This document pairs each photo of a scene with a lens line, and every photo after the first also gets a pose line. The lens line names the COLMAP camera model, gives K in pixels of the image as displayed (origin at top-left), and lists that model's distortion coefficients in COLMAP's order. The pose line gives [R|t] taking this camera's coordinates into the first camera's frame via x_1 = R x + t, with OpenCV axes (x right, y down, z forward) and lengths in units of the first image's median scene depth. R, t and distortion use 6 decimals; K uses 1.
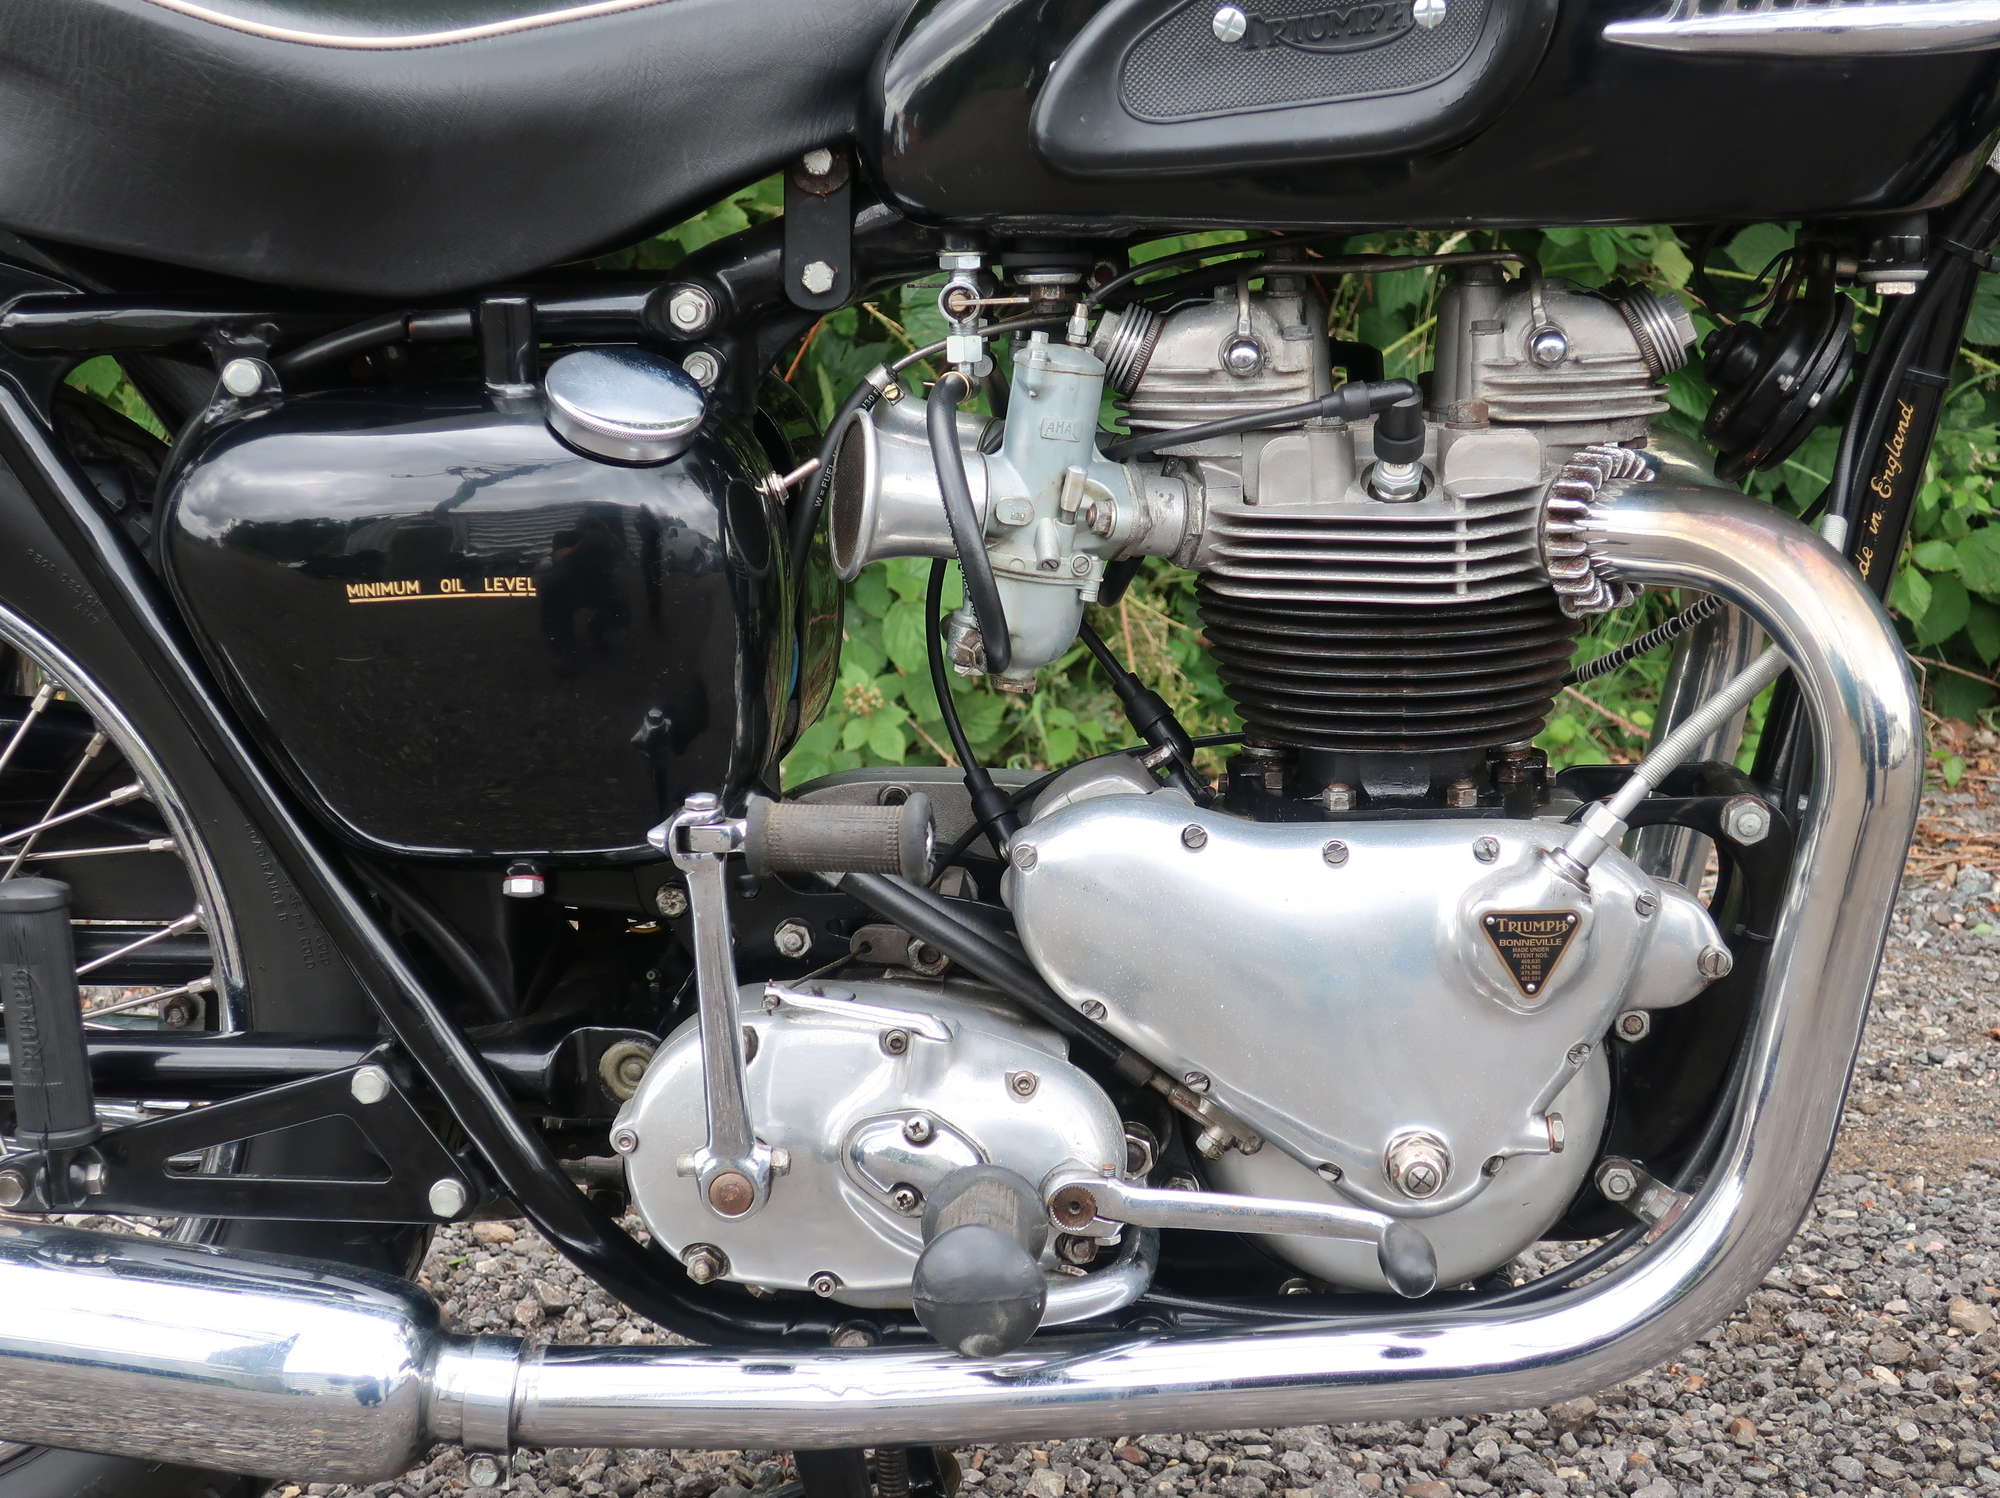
lens RADIAL K [[3285.0, 0, 1000.0], [0, 3285.0, 749.0], [0, 0, 1]] dist [0.007066, -0.054373]
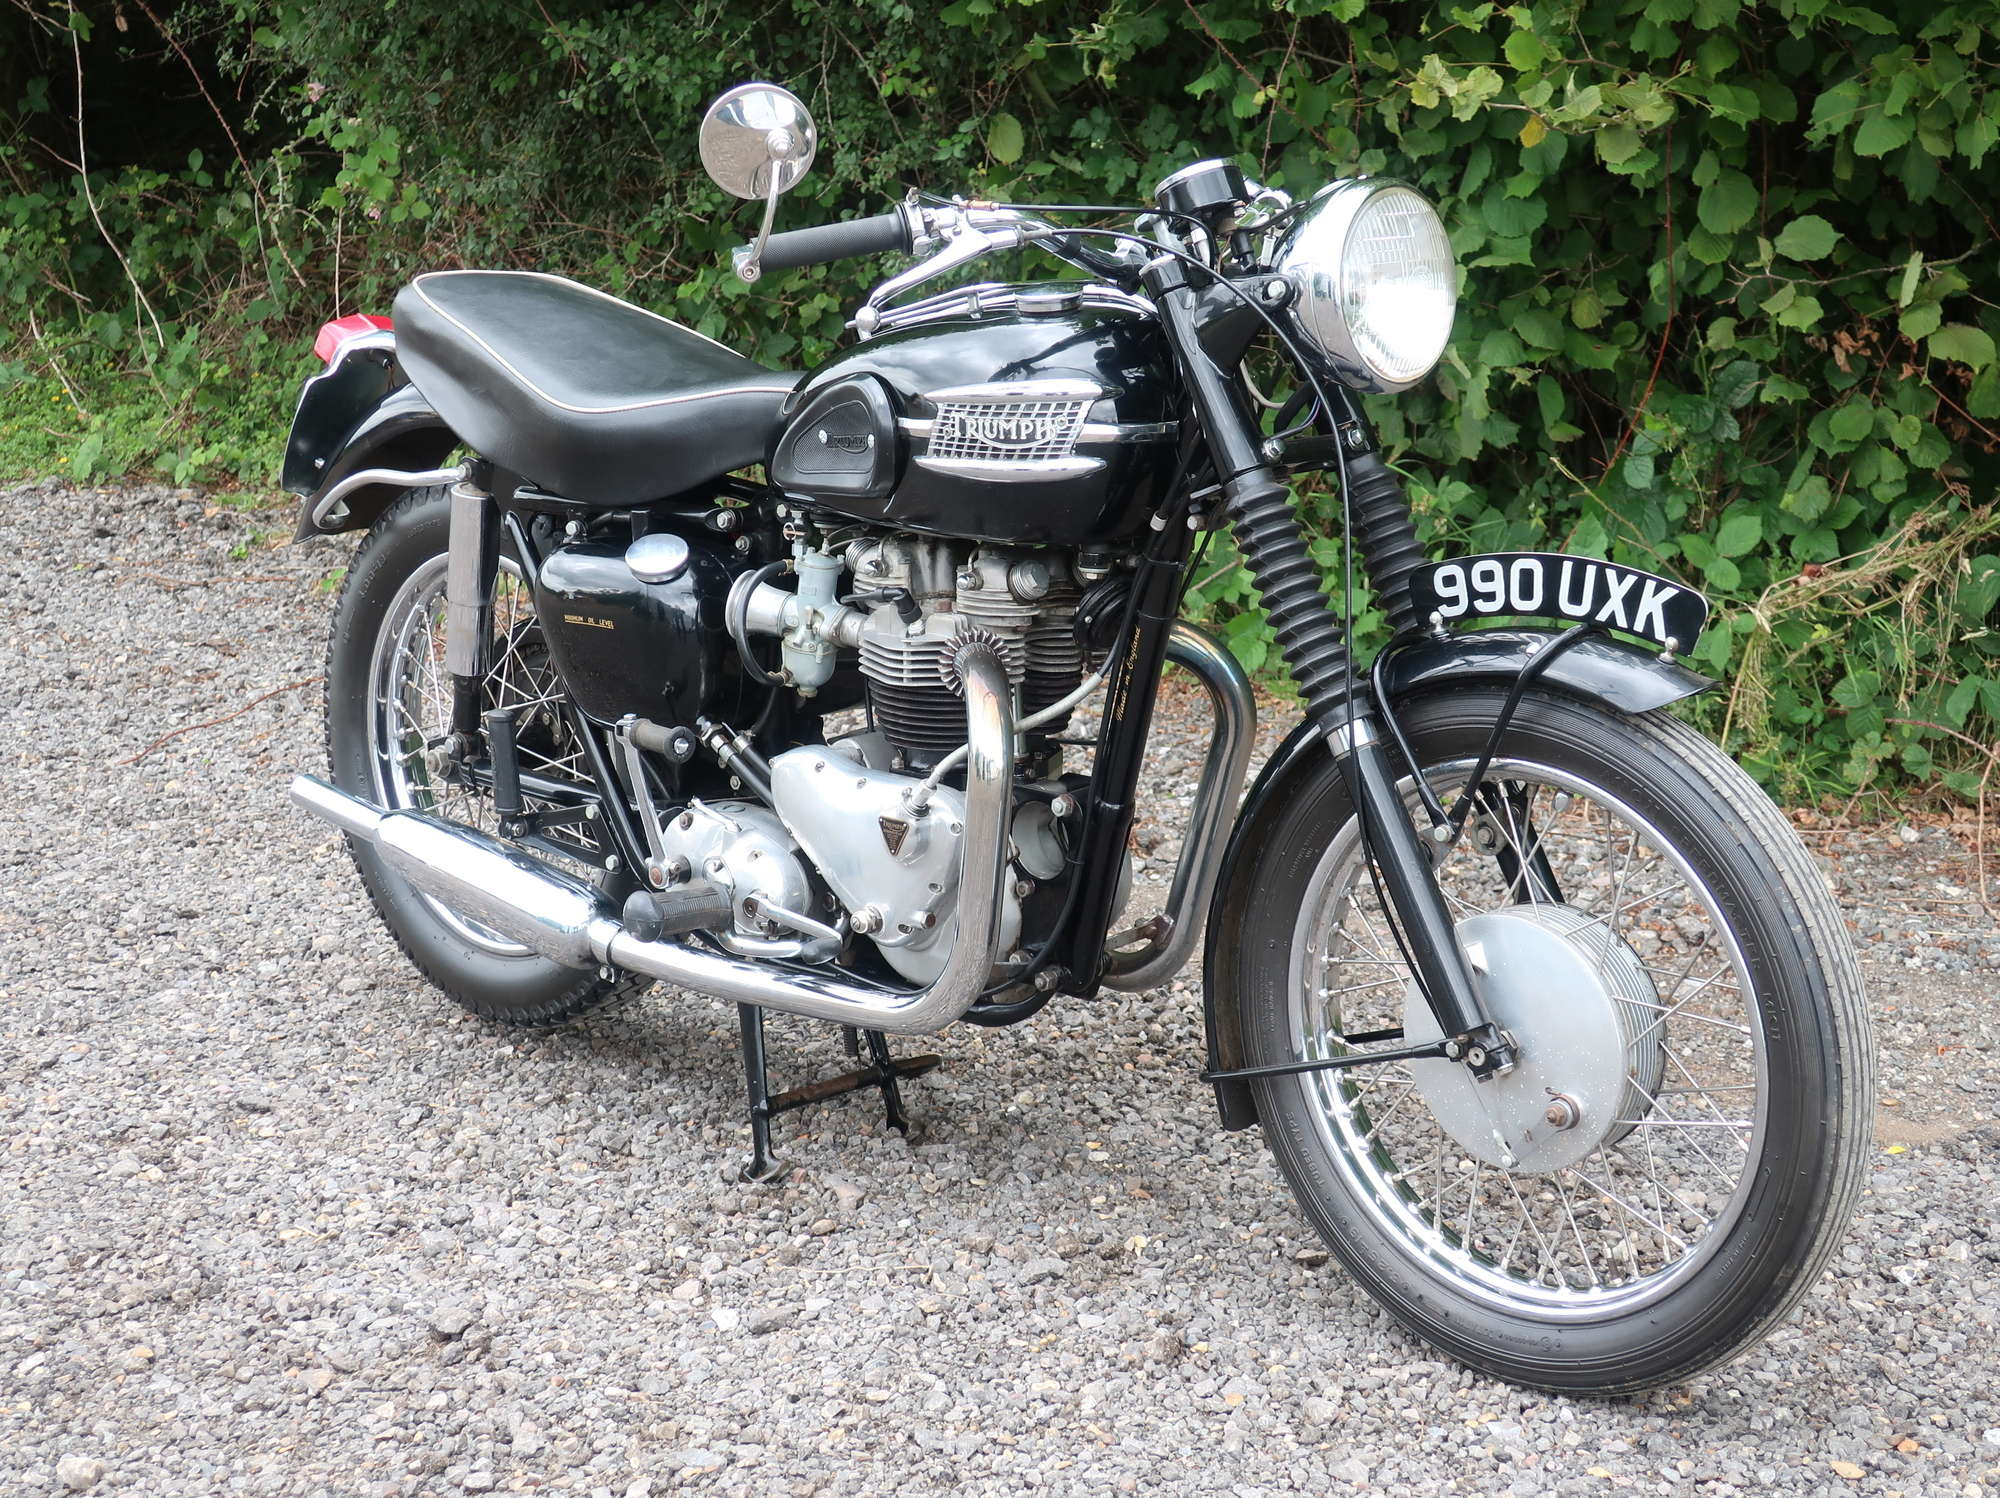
lens RADIAL K [[3285.0, 0, 1000.0], [0, 3285.0, 749.0], [0, 0, 1]] dist [0.007066, -0.054373]
pose [[0.752469, 0.161146, -0.638609, 1.649763], [-0.141222, 0.986531, 0.082539, -0.197695], [0.643309, 0.028078, 0.765092, -0.727051]]
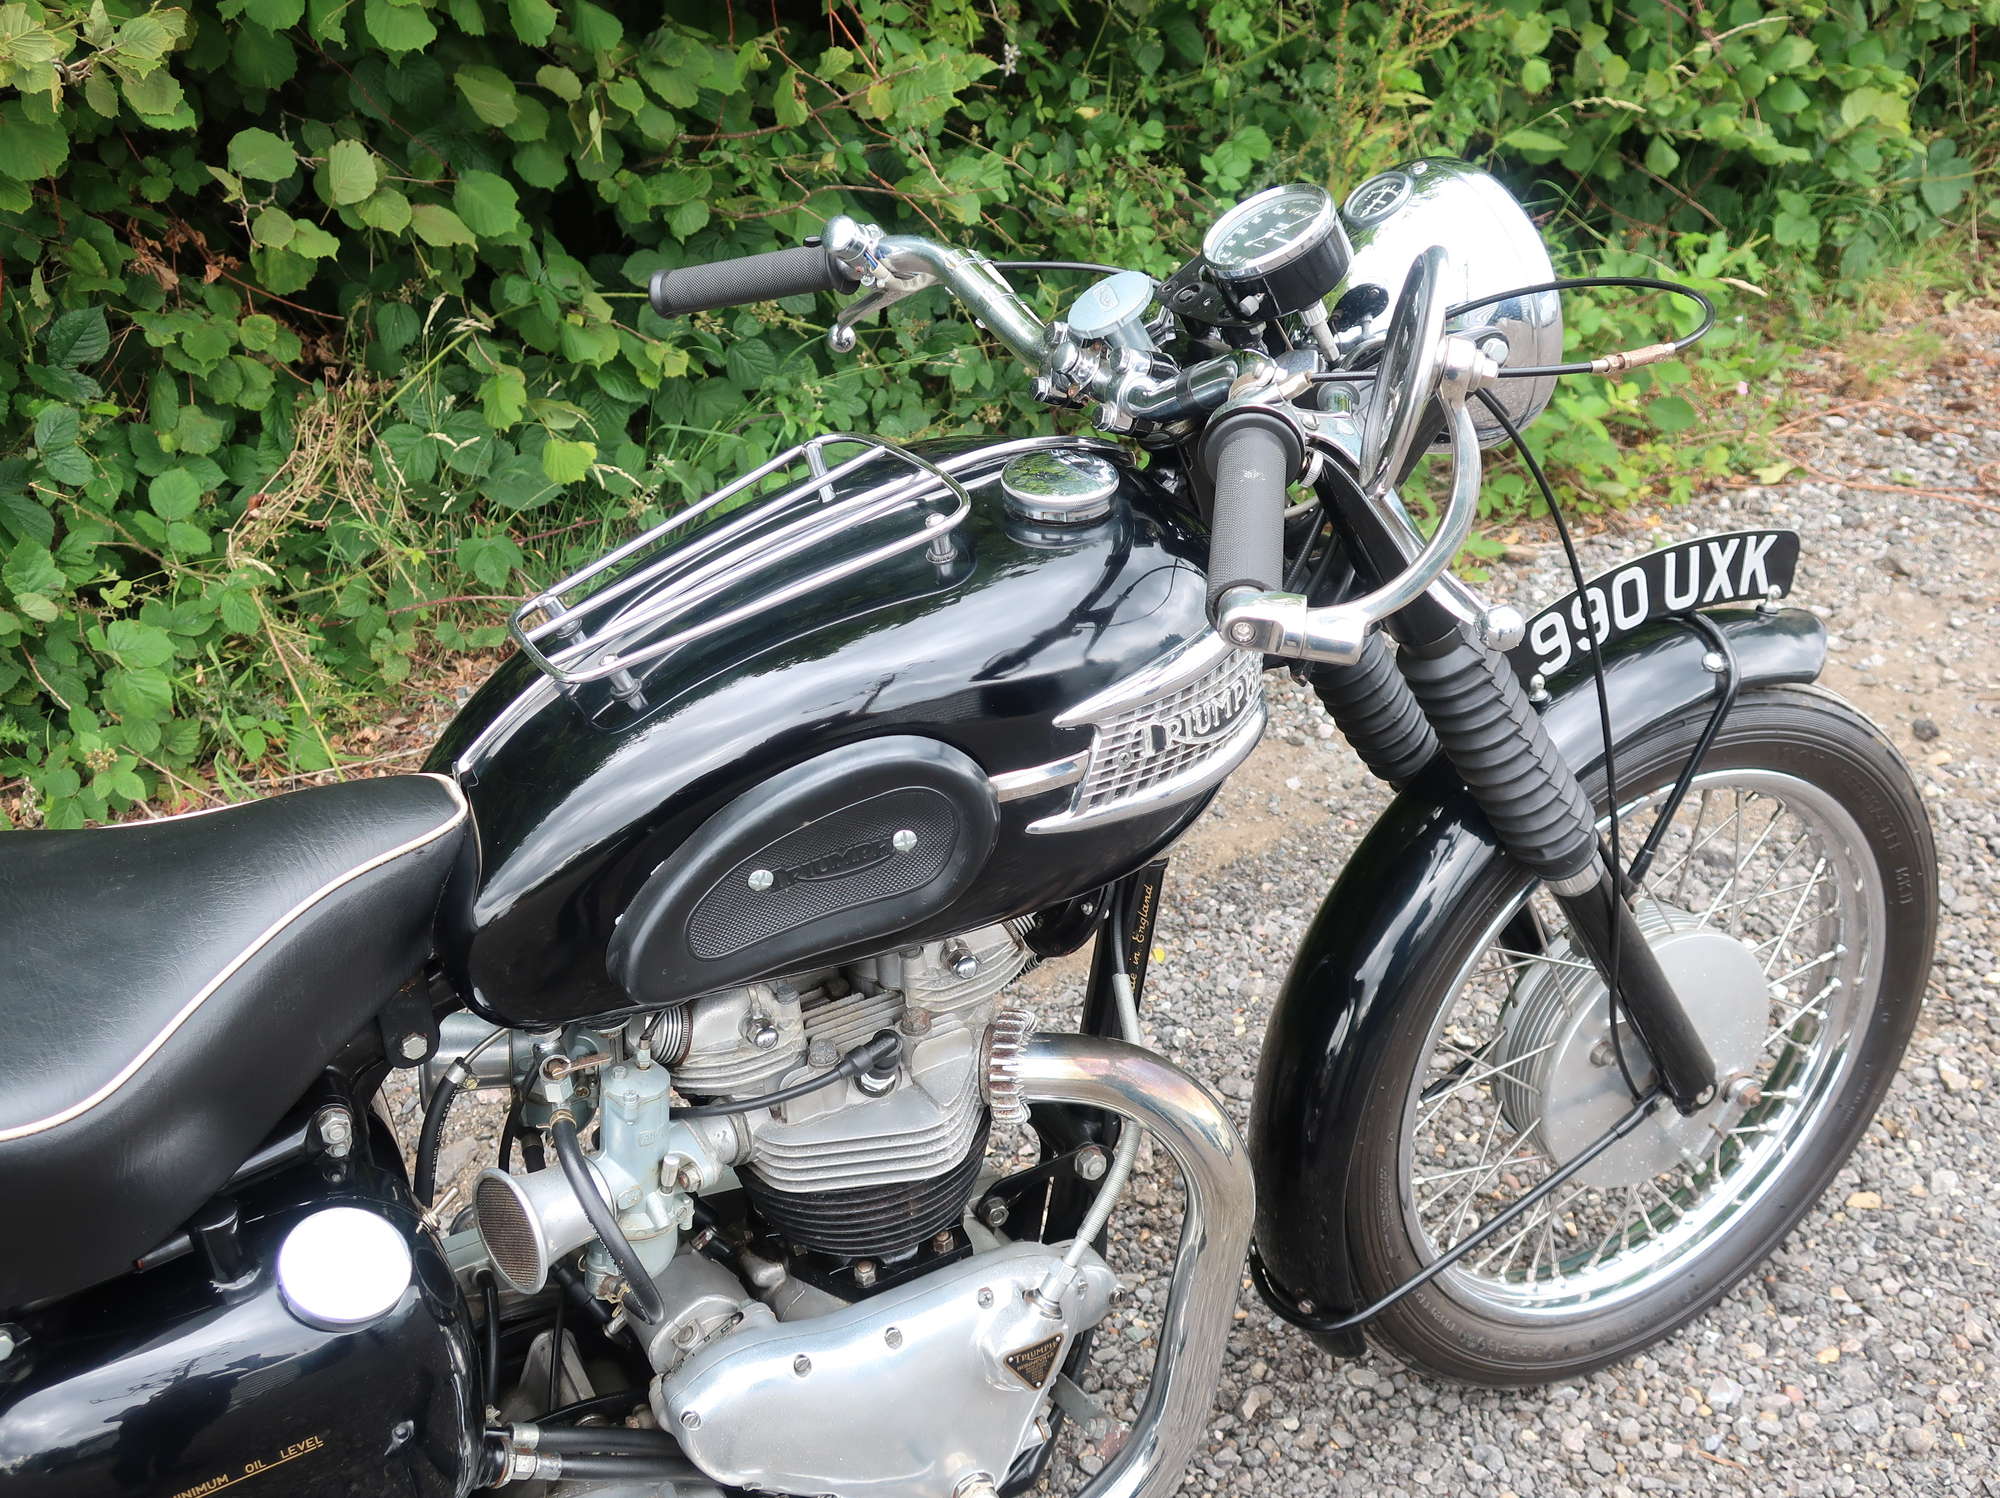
lens RADIAL K [[2086.1, 0, 1000.0], [0, 2086.1, 749.0], [0, 0, 1]] dist [-0.011553, -0.005512]
pose [[0.870307, -0.264141, 0.415686, -0.167134], [0.149842, 0.946014, 0.287411, -0.461881], [-0.469161, -0.187849, 0.862902, 0.230786]]
